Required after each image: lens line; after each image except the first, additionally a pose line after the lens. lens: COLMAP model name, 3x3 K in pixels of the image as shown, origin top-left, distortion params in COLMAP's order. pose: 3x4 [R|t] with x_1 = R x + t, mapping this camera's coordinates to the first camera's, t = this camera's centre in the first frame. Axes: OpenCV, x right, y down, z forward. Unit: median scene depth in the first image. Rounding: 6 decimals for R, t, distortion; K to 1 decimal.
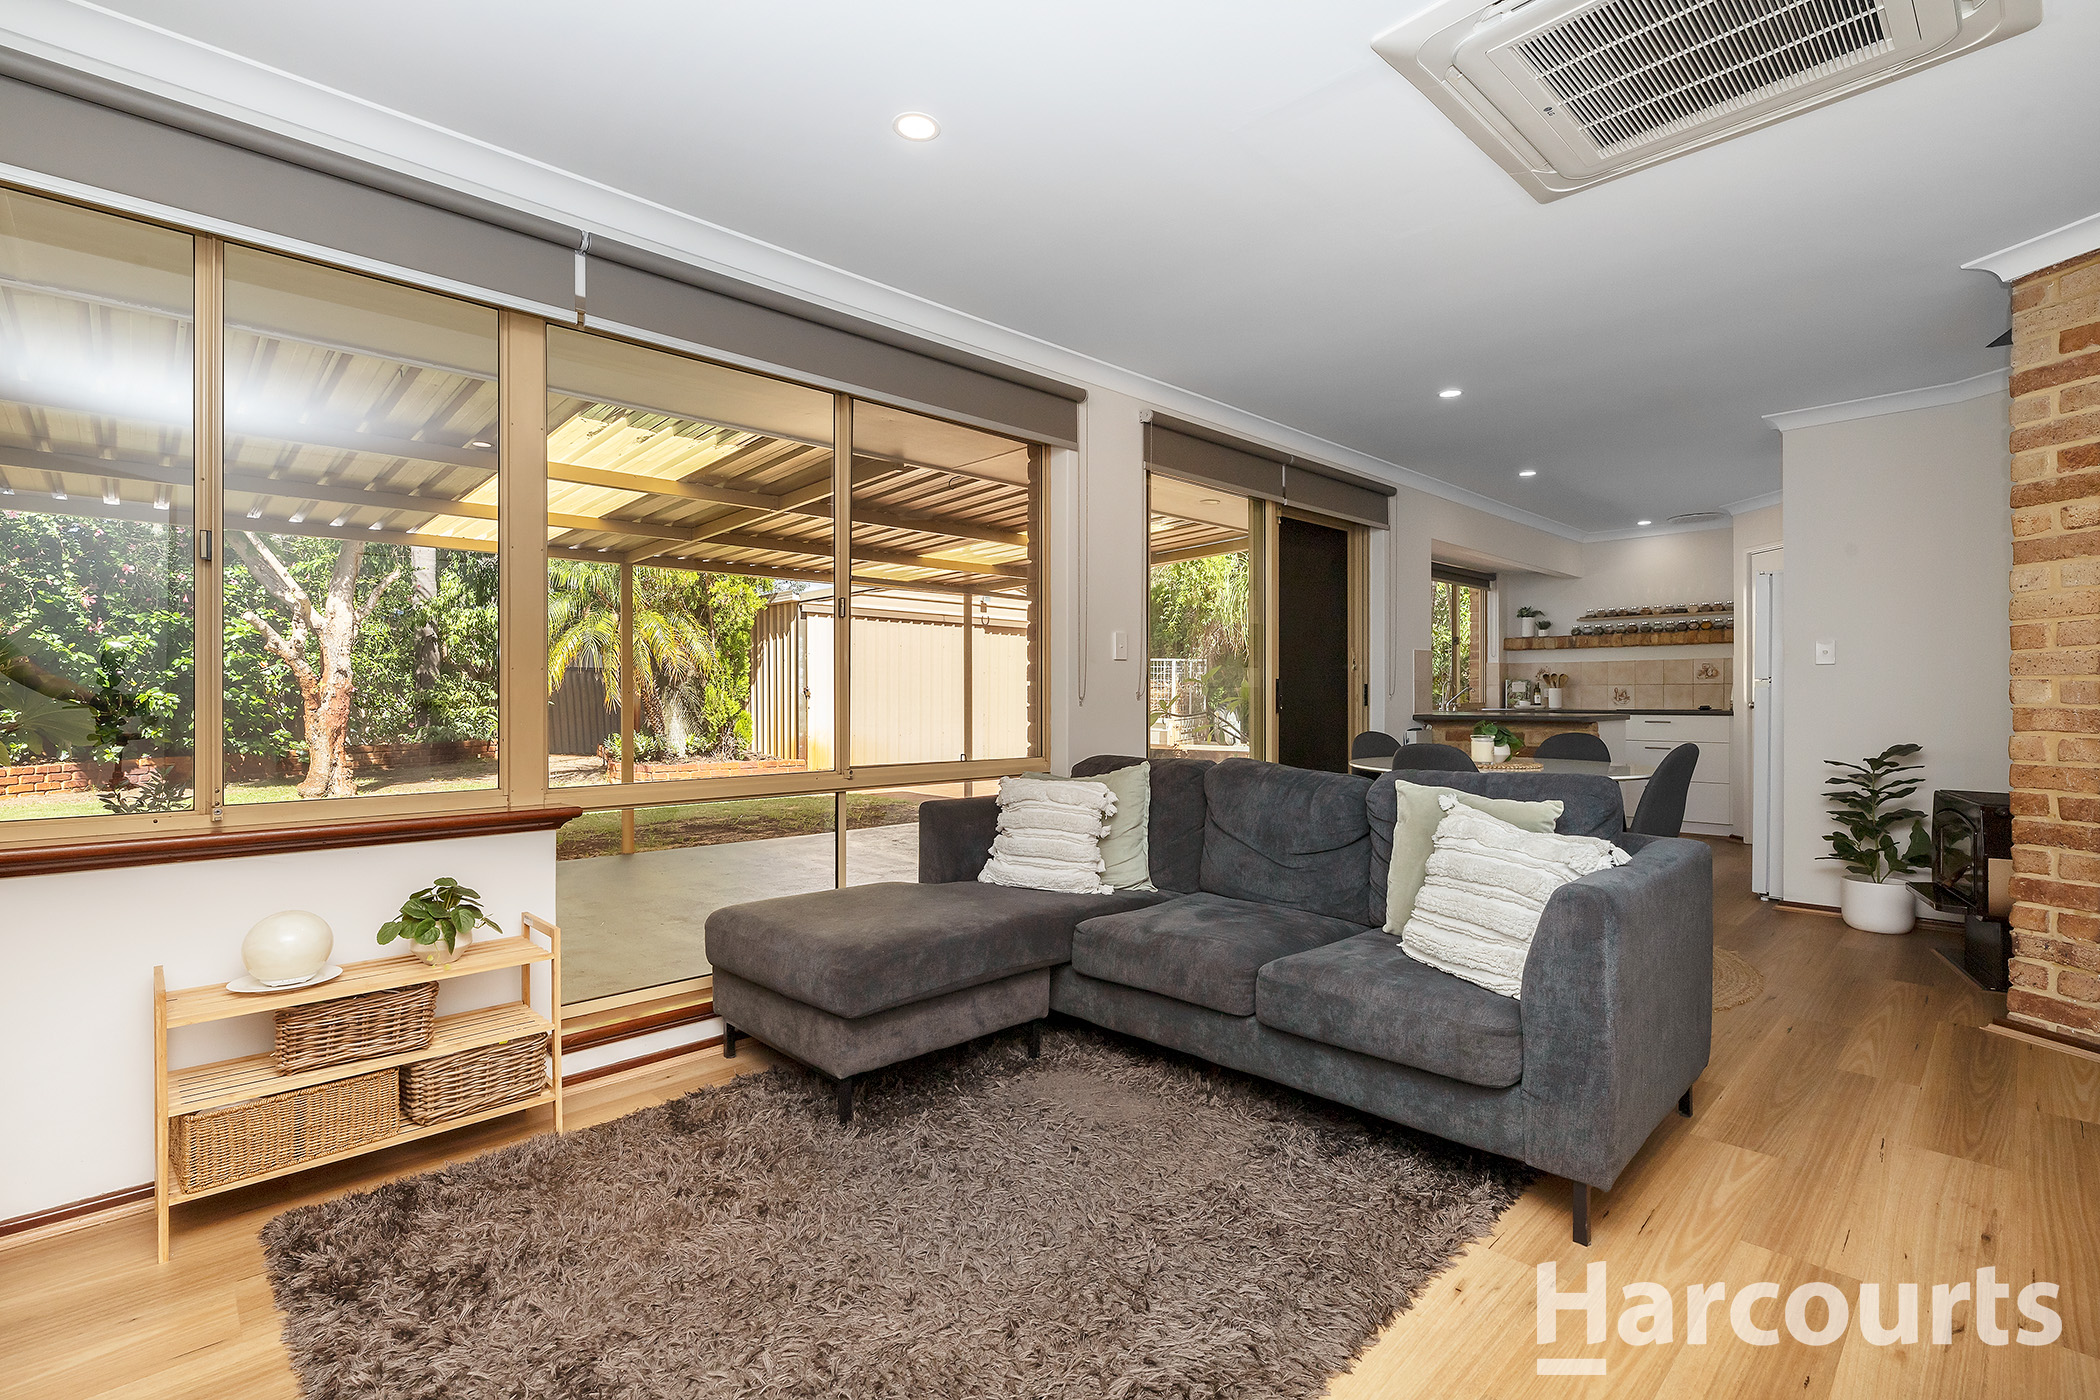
lens RADIAL K [[951.7, 0, 1058.1], [0, 951.7, 687.3], [0, 0, 1]] dist [-0.002998, -0.000866]
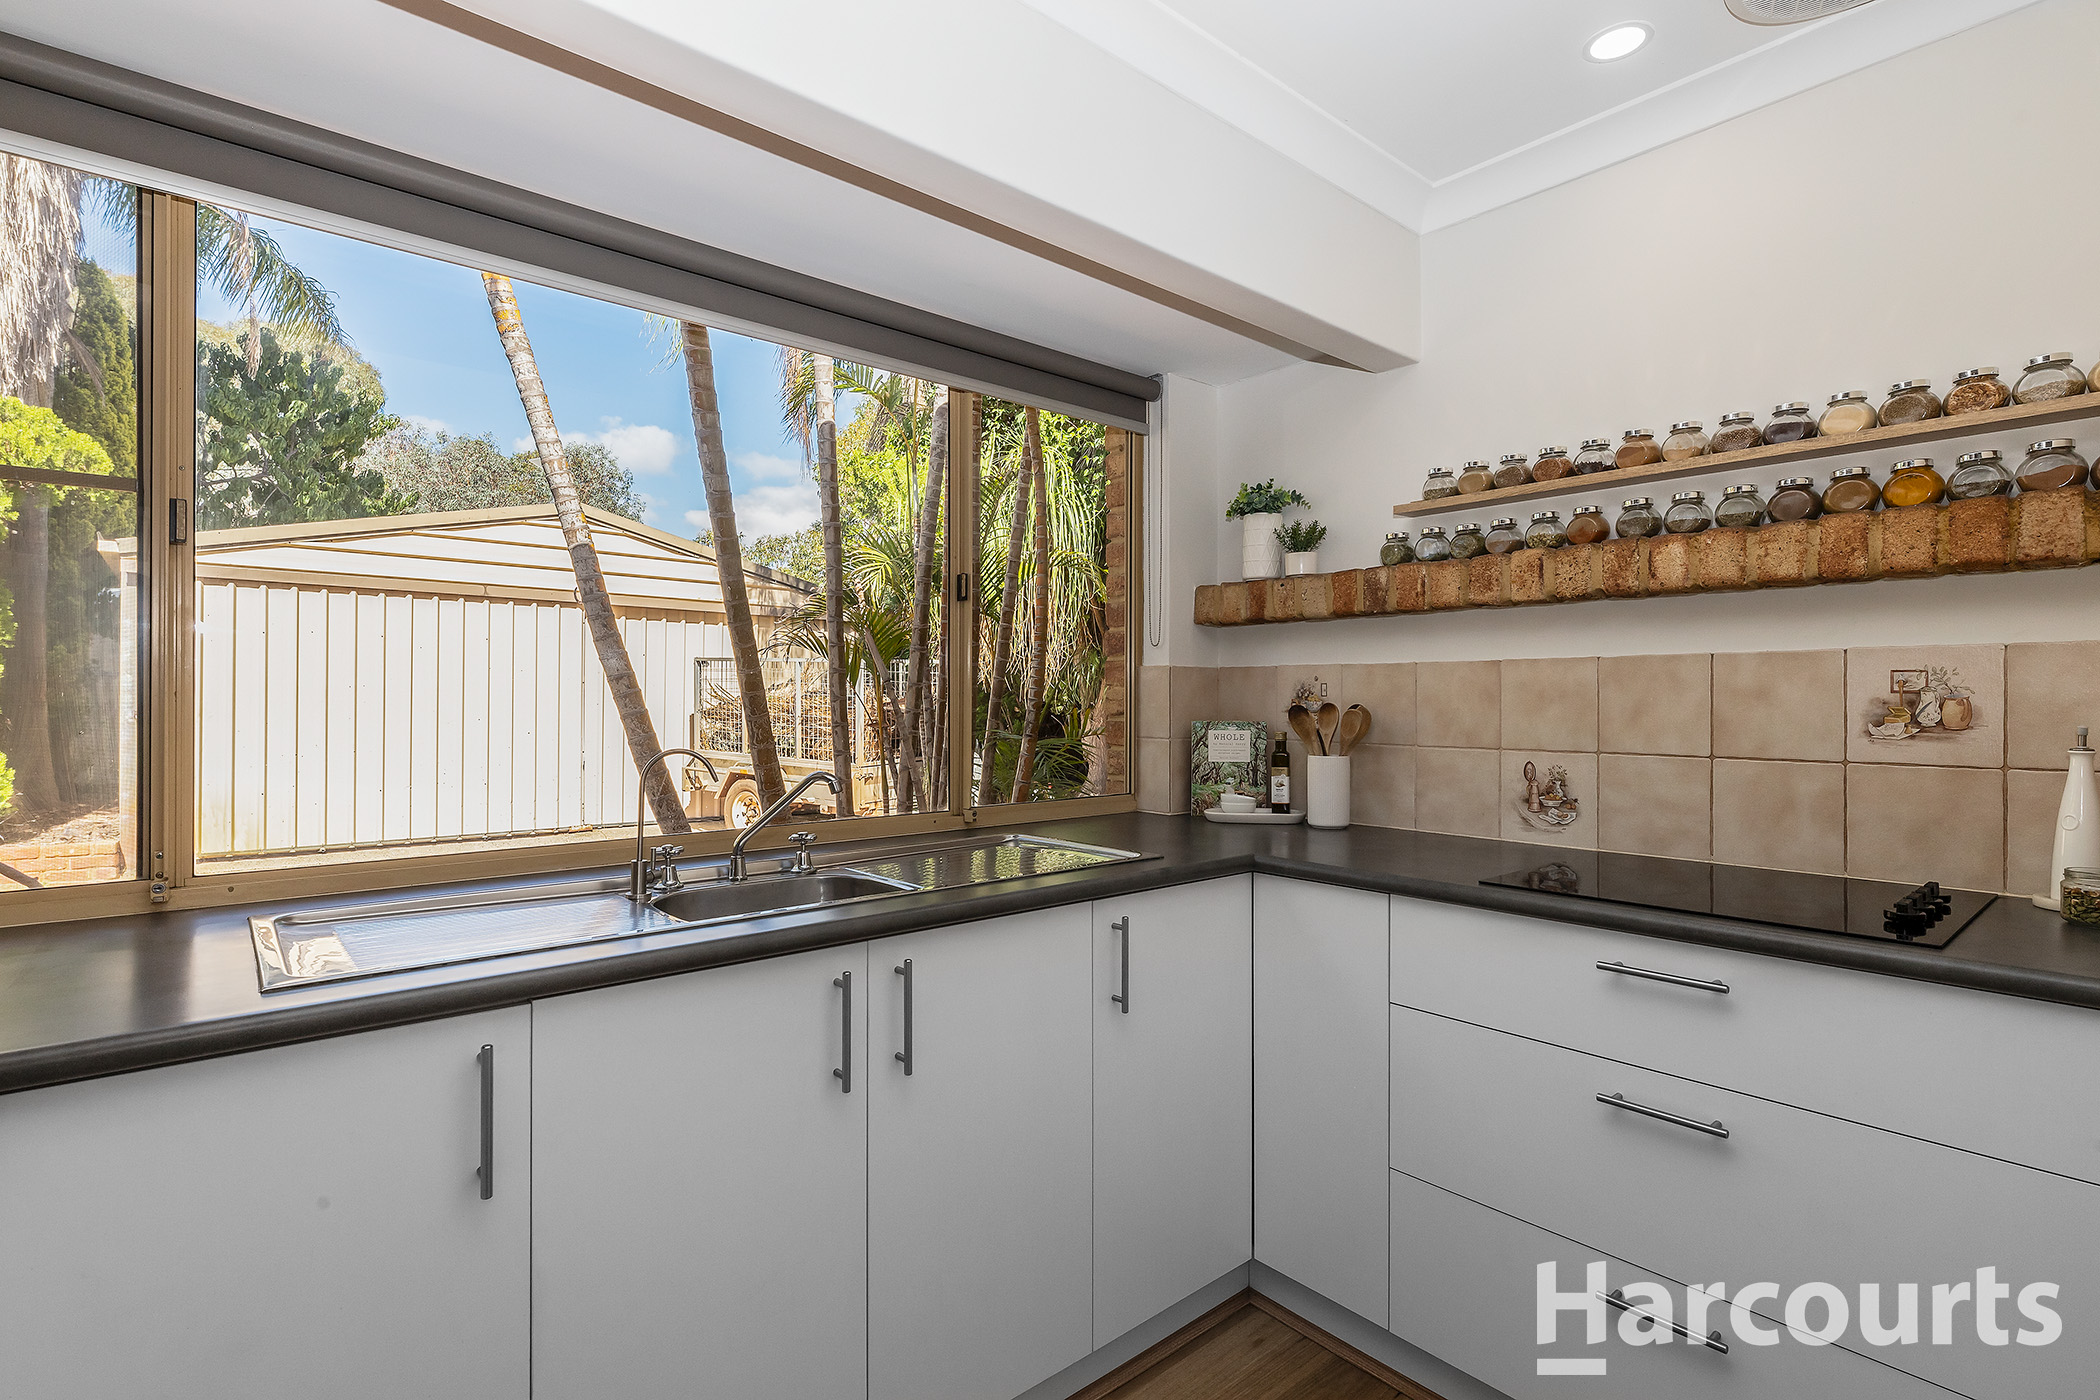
lens RADIAL K [[999.4, 0, 1057.1], [0, 999.4, 697.5], [0, 0, 1]] dist [0.002404, 0.000571]
pose [[0.998663, 0.001436, -0.051673, 0.933735], [-0.001115, 0.999980, 0.006252, -0.037052], [0.051681, -0.006186, 0.998644, 1.423717]]
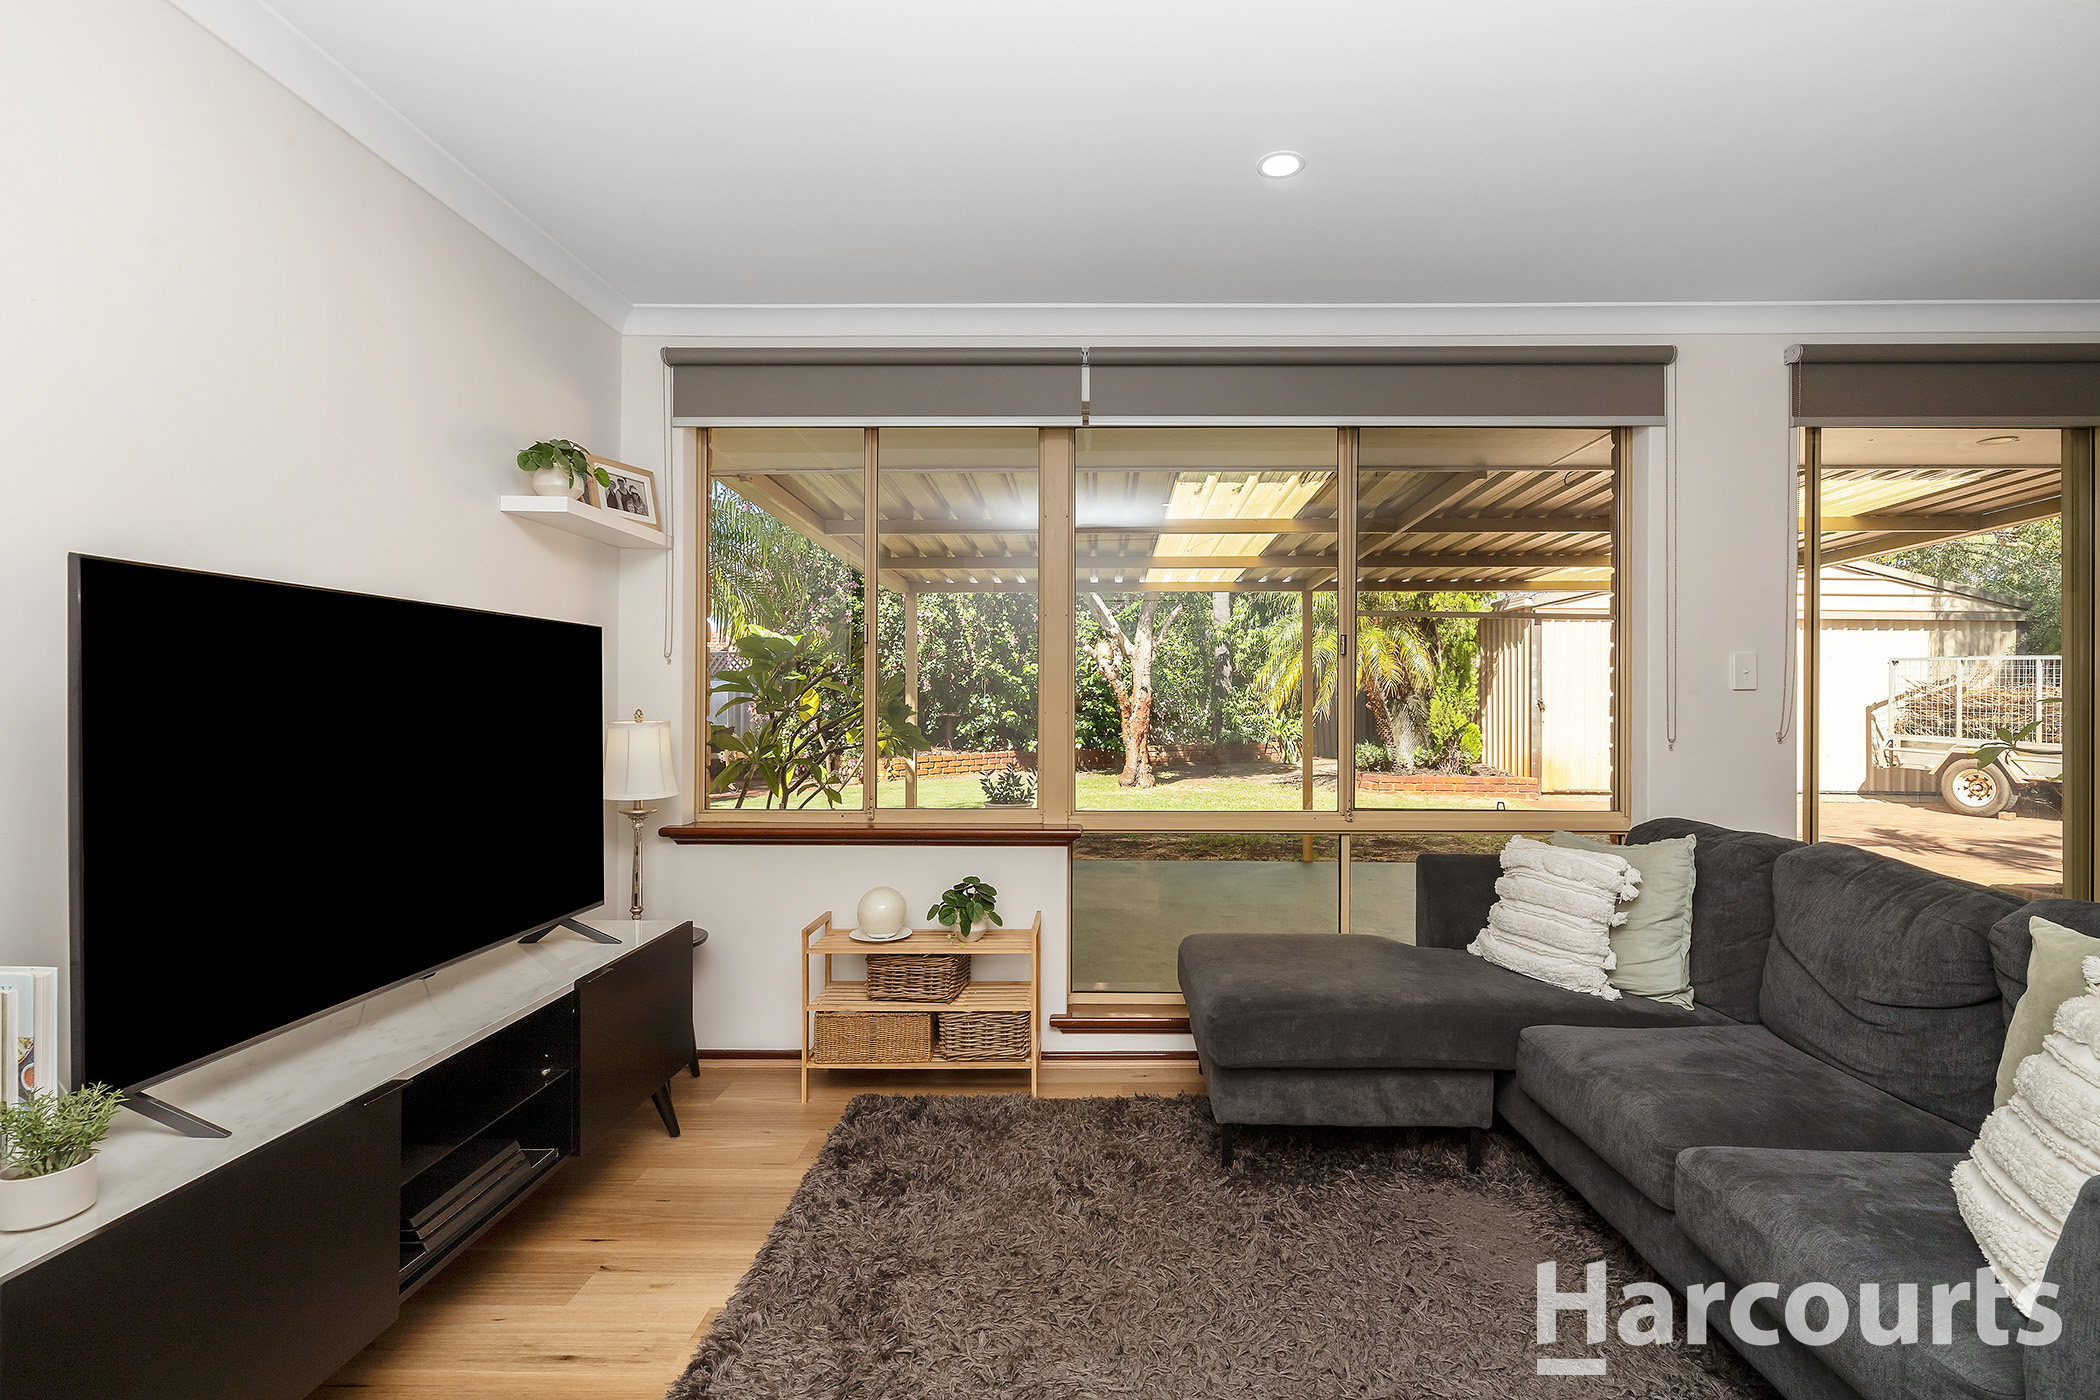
lens RADIAL K [[951.7, 0, 1075.7], [0, 951.7, 692.6], [0, 0, 1]] dist [-0.002998, -0.000866]
pose [[0.708864, -0.005460, -0.705324, 0.213164], [0.006947, 0.999976, -0.000758, -0.029040], [0.705311, -0.004363, 0.708885, 0.091143]]
